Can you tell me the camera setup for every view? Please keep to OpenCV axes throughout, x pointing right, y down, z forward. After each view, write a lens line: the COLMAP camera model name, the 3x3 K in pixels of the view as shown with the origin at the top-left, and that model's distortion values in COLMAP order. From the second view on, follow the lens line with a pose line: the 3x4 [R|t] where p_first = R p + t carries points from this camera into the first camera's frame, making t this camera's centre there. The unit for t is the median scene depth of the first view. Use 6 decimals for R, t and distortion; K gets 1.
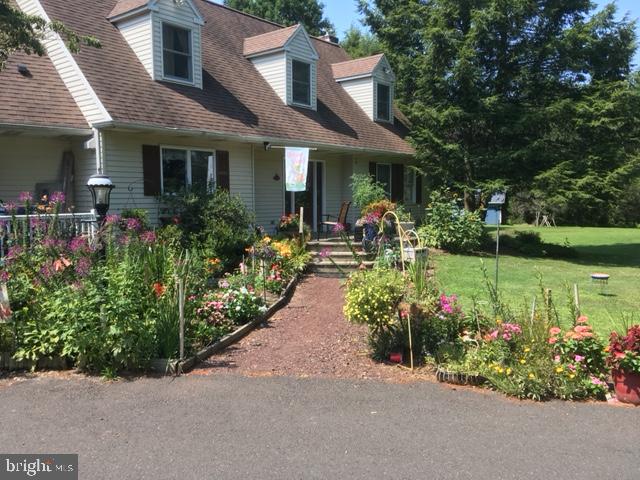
lens RADIAL K [[545.9, 0, 320.0], [0, 545.9, 240.0], [0, 0, 1]] dist [0.065758, -0.098068]
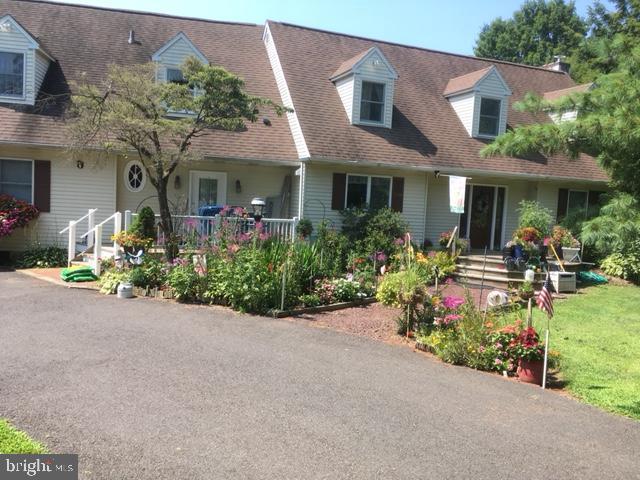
lens RADIAL K [[545.9, 0, 320.0], [0, 545.9, 240.0], [0, 0, 1]] dist [0.065758, -0.098068]
pose [[0.872541, 0.087246, -0.480687, 0.293251], [-0.096775, 0.995294, 0.004983, -0.008154], [0.478860, 0.042171, 0.876878, -0.194140]]
